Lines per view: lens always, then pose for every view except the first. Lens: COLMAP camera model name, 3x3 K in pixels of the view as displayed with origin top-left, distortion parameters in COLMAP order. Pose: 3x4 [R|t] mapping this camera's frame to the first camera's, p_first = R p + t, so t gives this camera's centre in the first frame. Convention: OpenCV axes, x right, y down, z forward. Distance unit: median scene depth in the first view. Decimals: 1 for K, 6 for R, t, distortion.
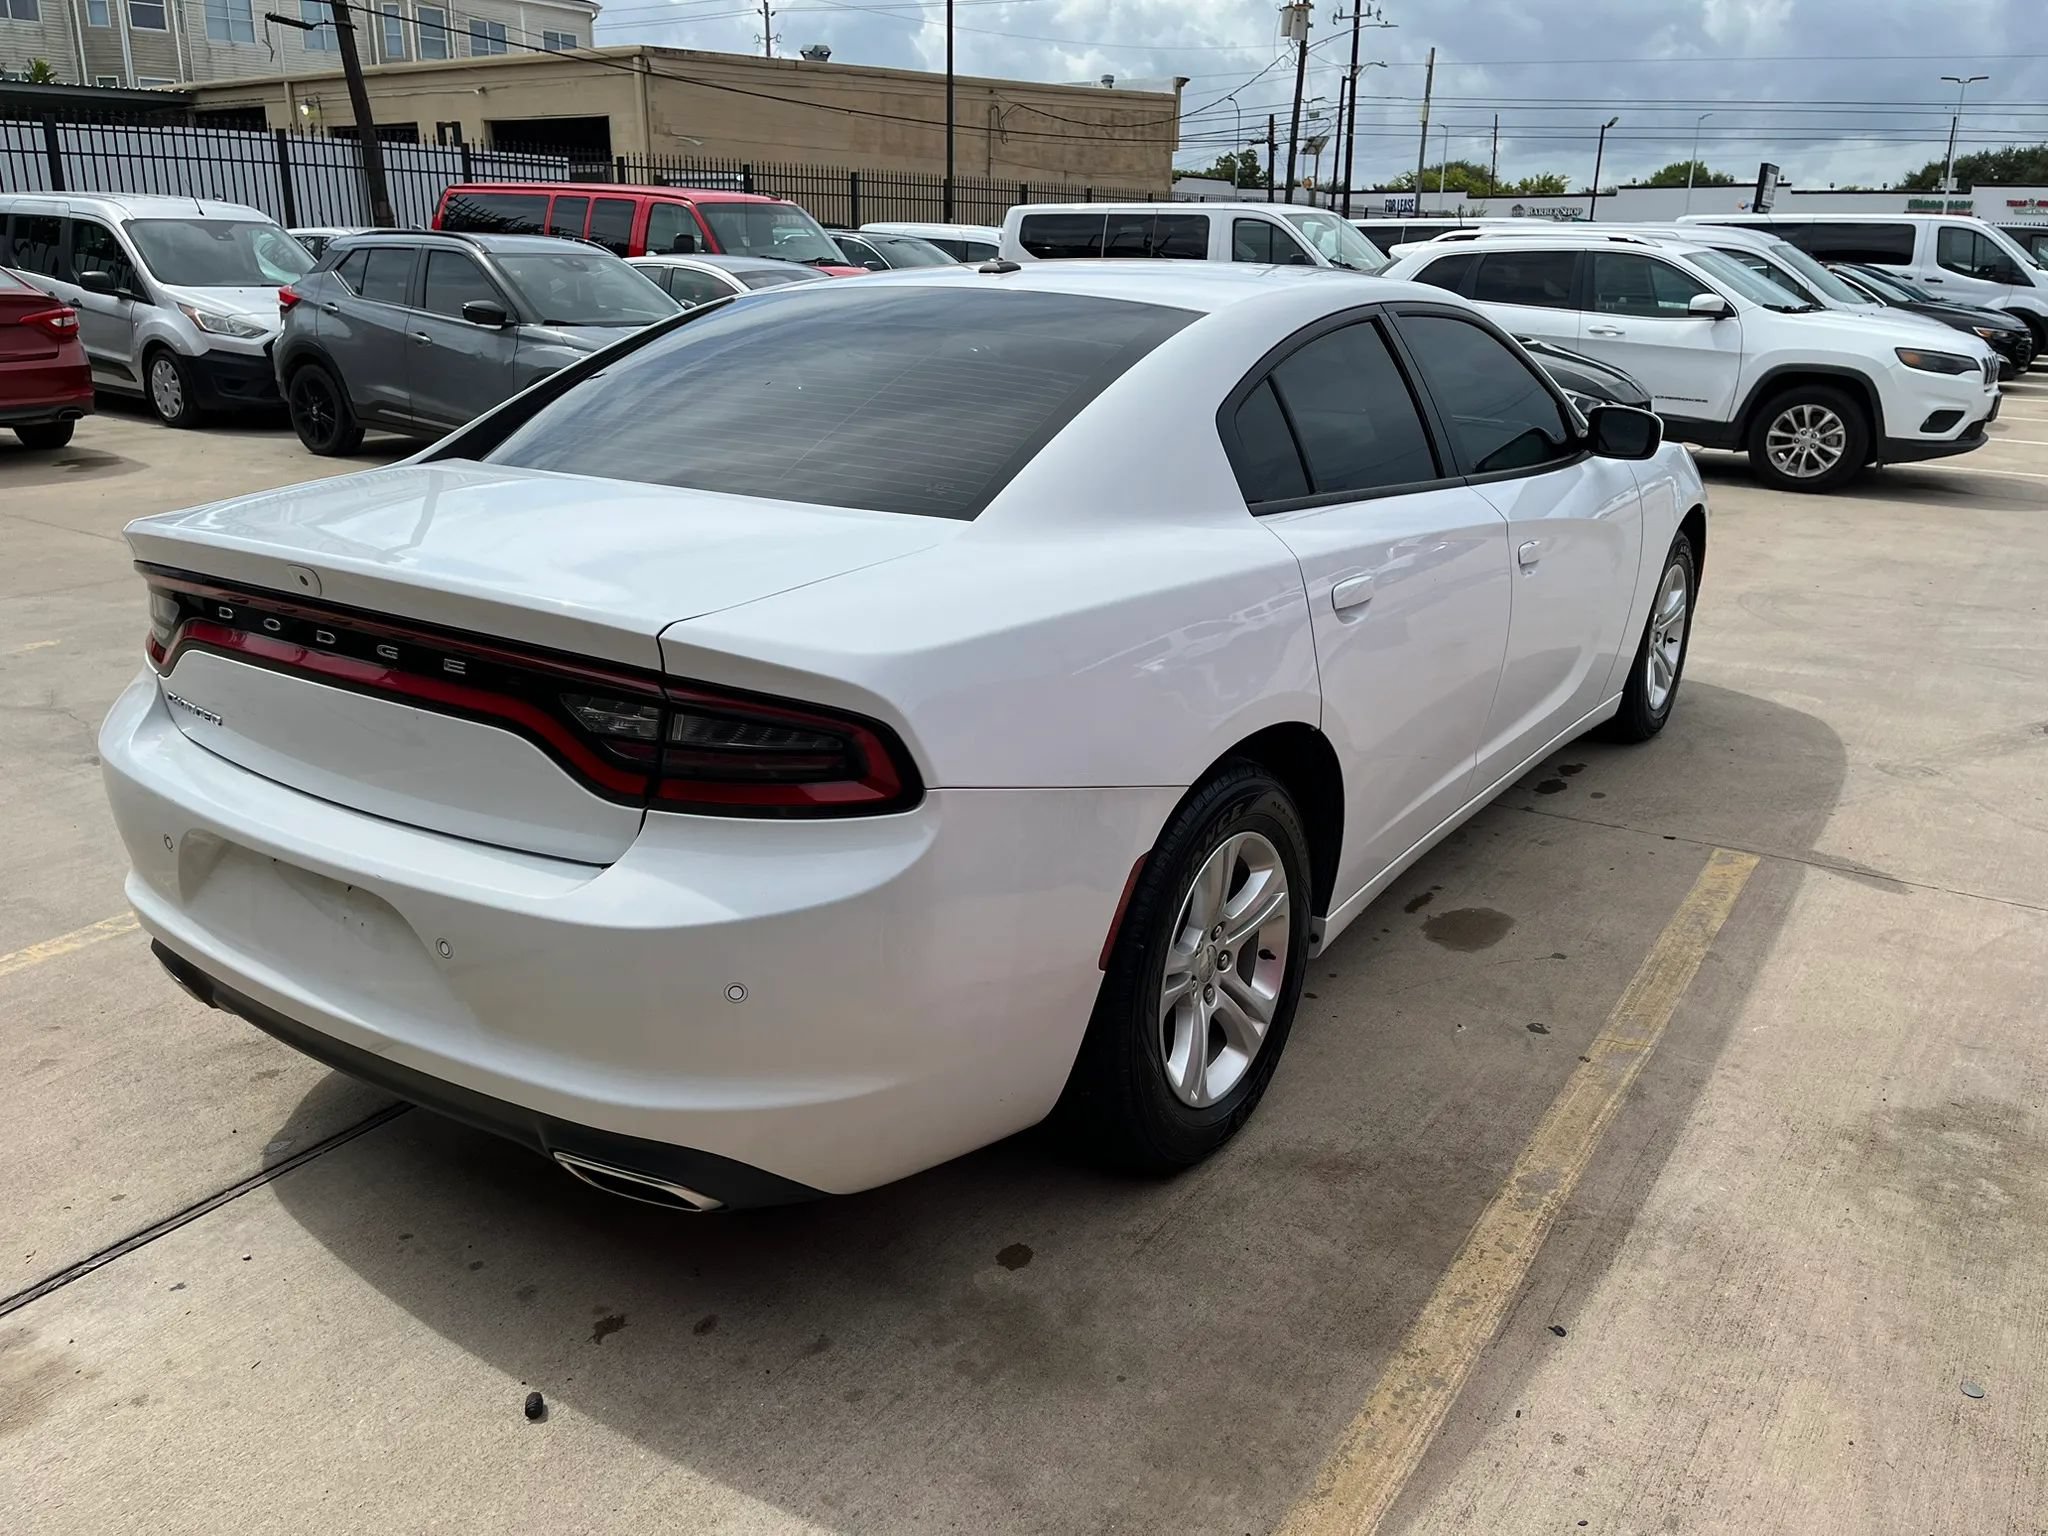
lens RADIAL K [[1547.1, 0, 1036.5], [0, 1547.1, 760.1], [0, 0, 1]] dist [0.079822, -0.113709]
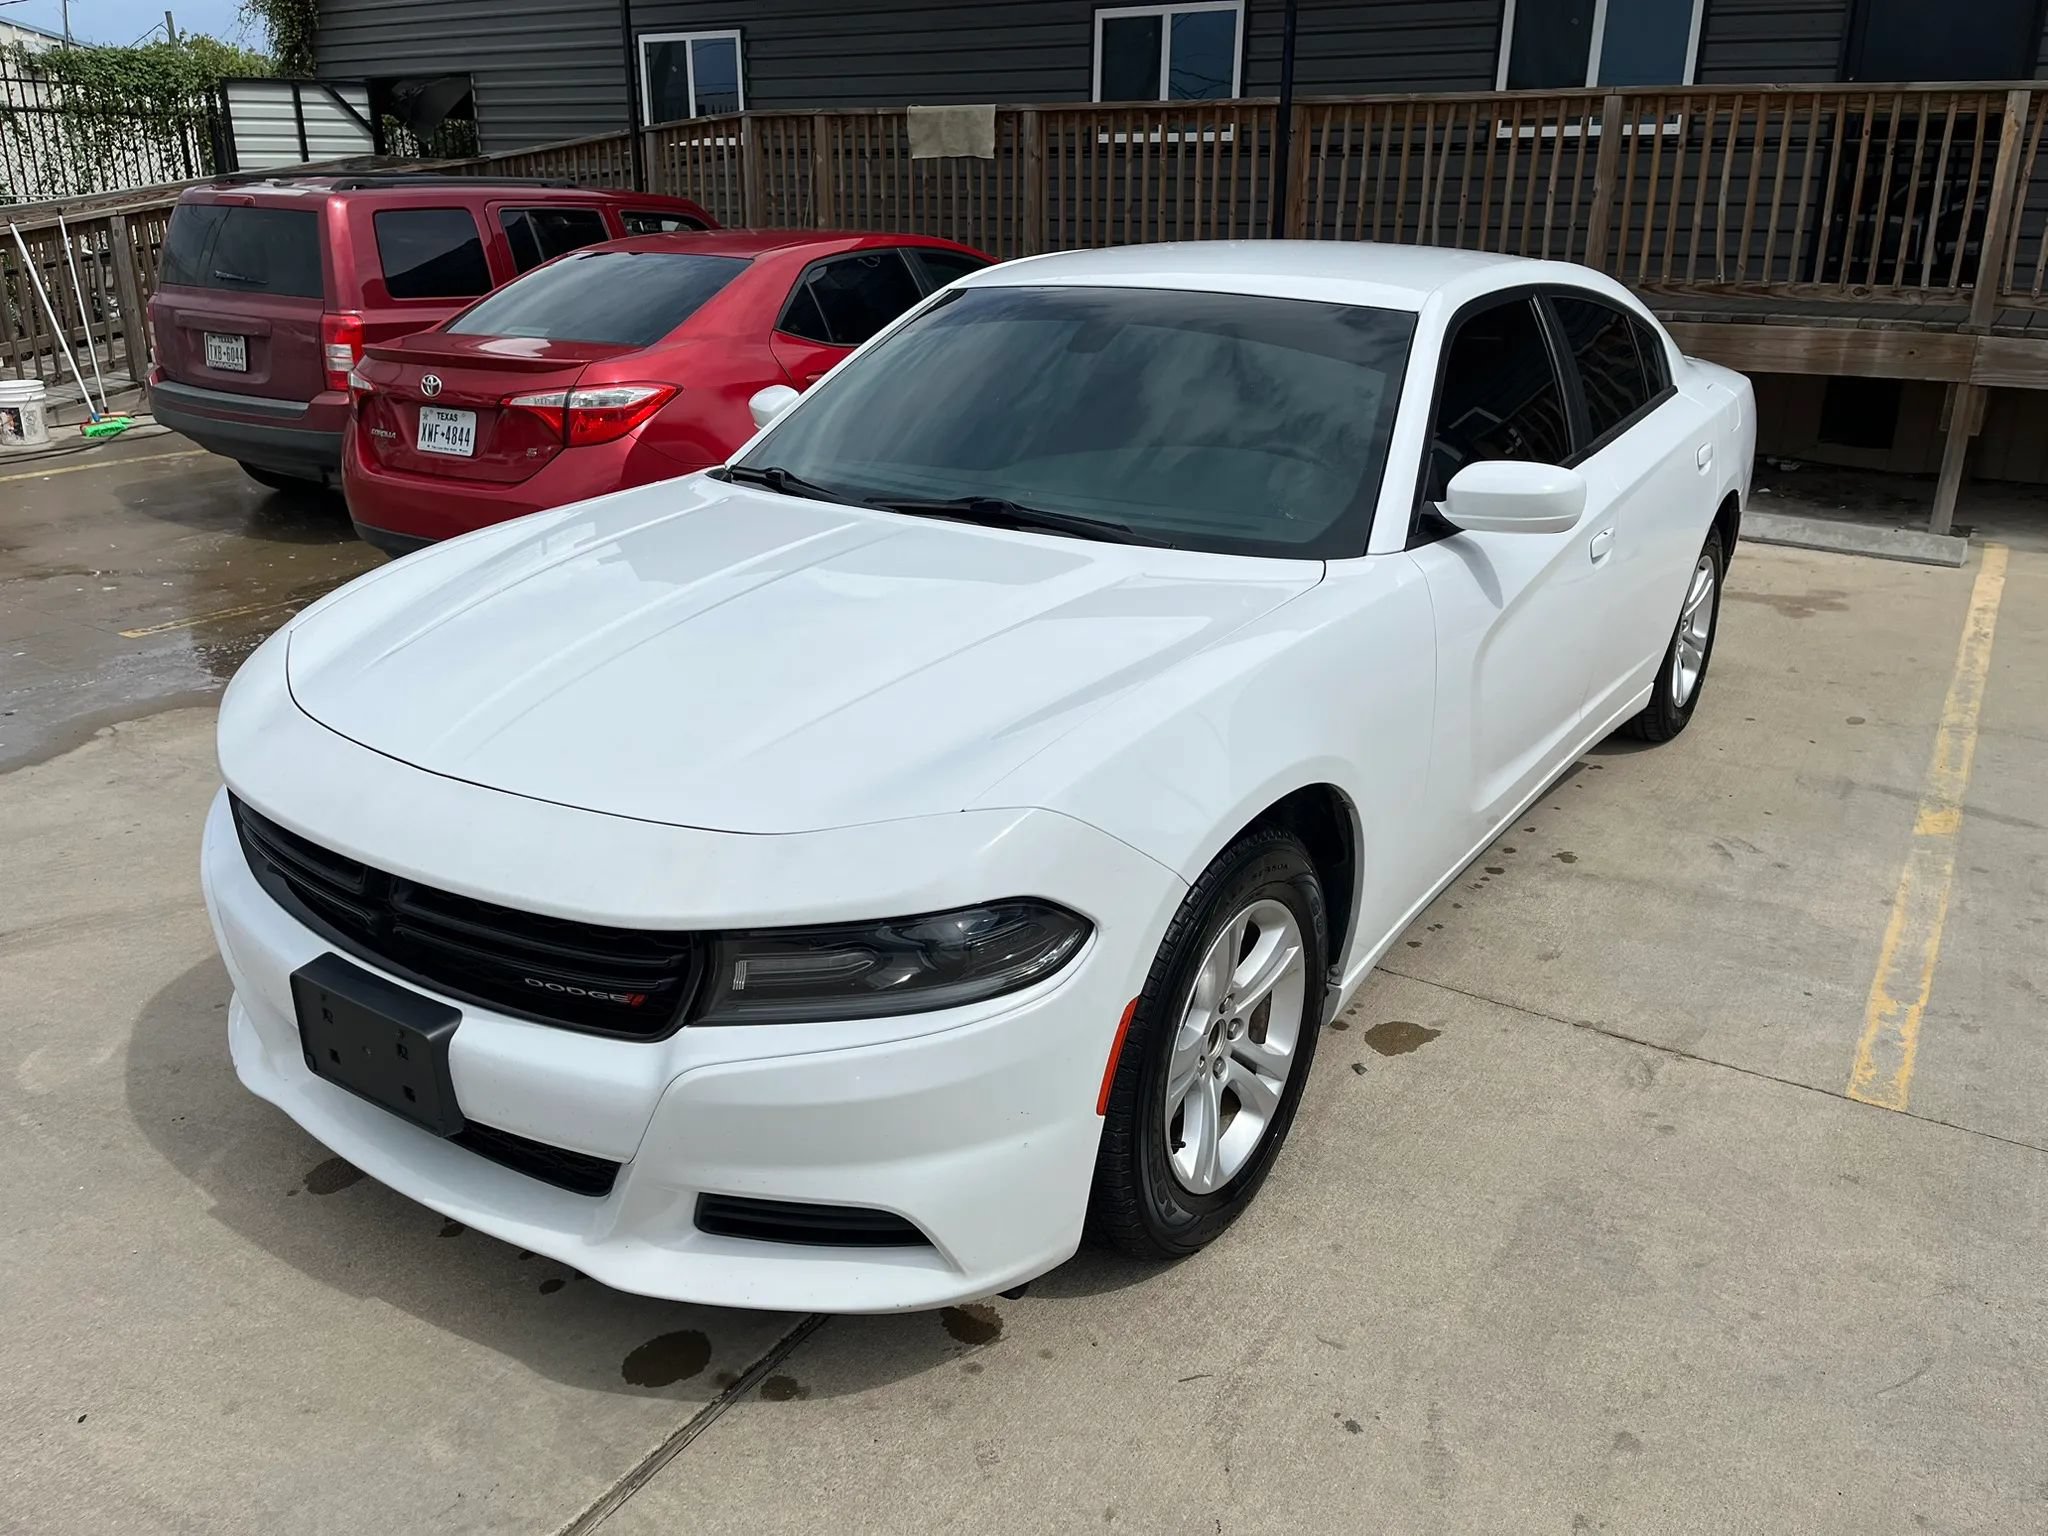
lens RADIAL K [[1547.1, 0, 1026.2], [0, 1547.1, 765.9], [0, 0, 1]] dist [0.079822, -0.113709]
pose [[-0.999836, -0.017058, -0.006029, 0.314155], [-0.017143, 0.786716, 0.617076, -0.905578], [-0.005782, 0.617079, -0.786880, 2.689563]]
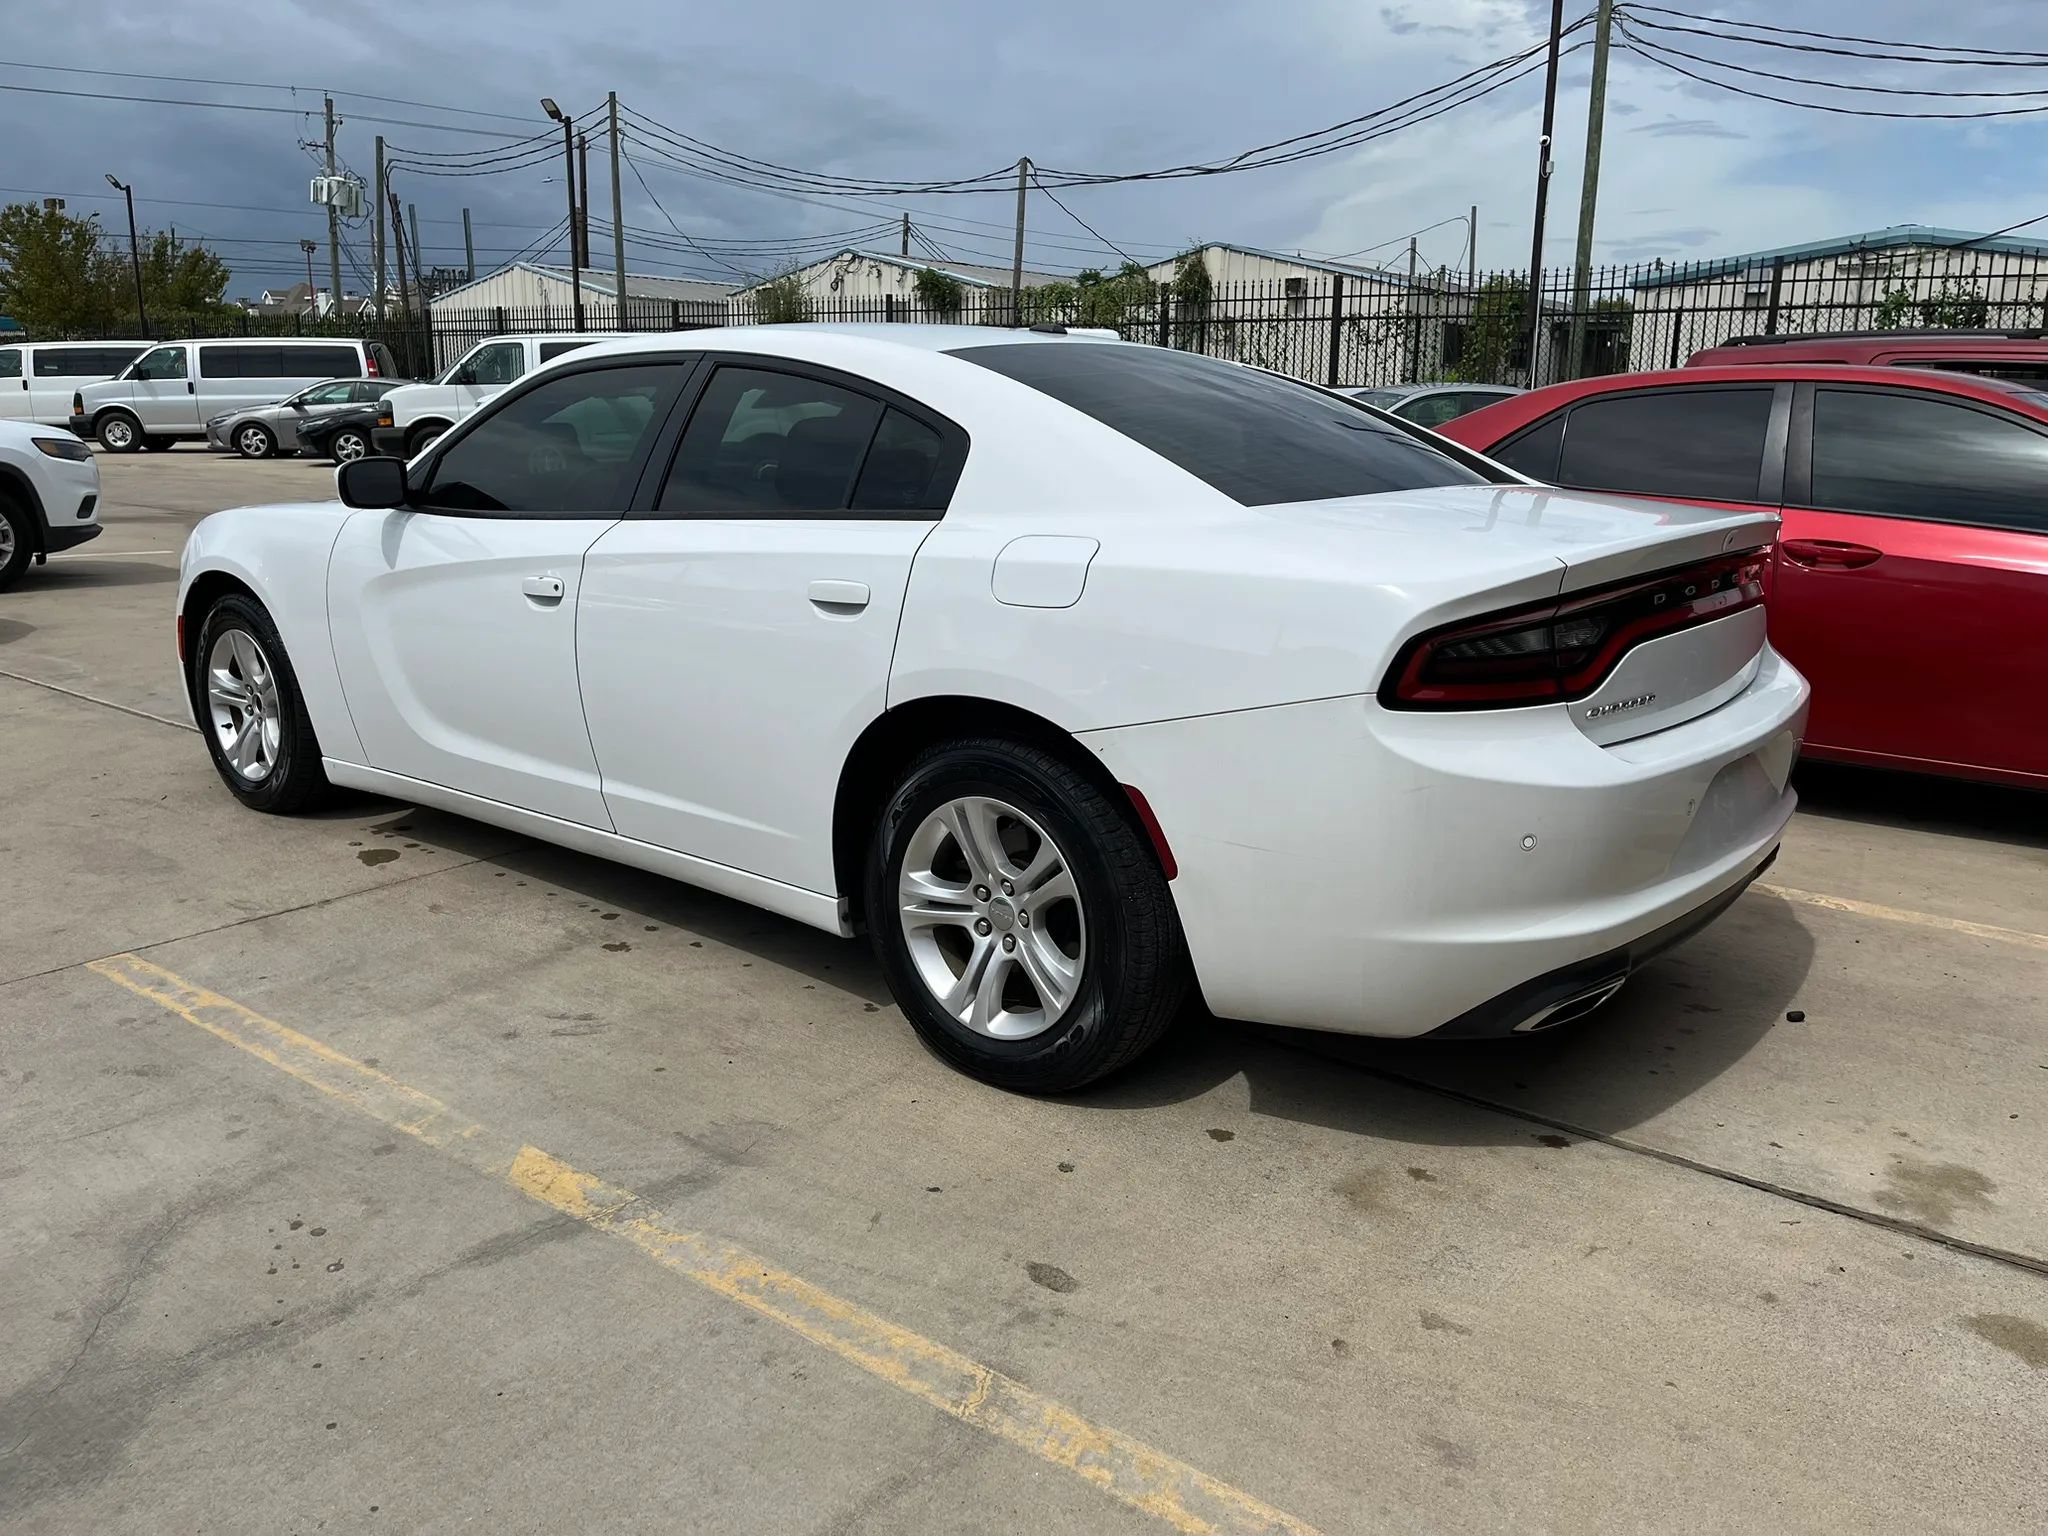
lens RADIAL K [[1547.1, 0, 1035.7], [0, 1547.1, 761.0], [0, 0, 1]] dist [0.079822, -0.113709]
pose [[0.091713, -0.234564, 0.967765, -1.388514], [0.296409, 0.934238, 0.198348, -0.282419], [-0.950648, 0.268663, 0.155208, 1.045266]]
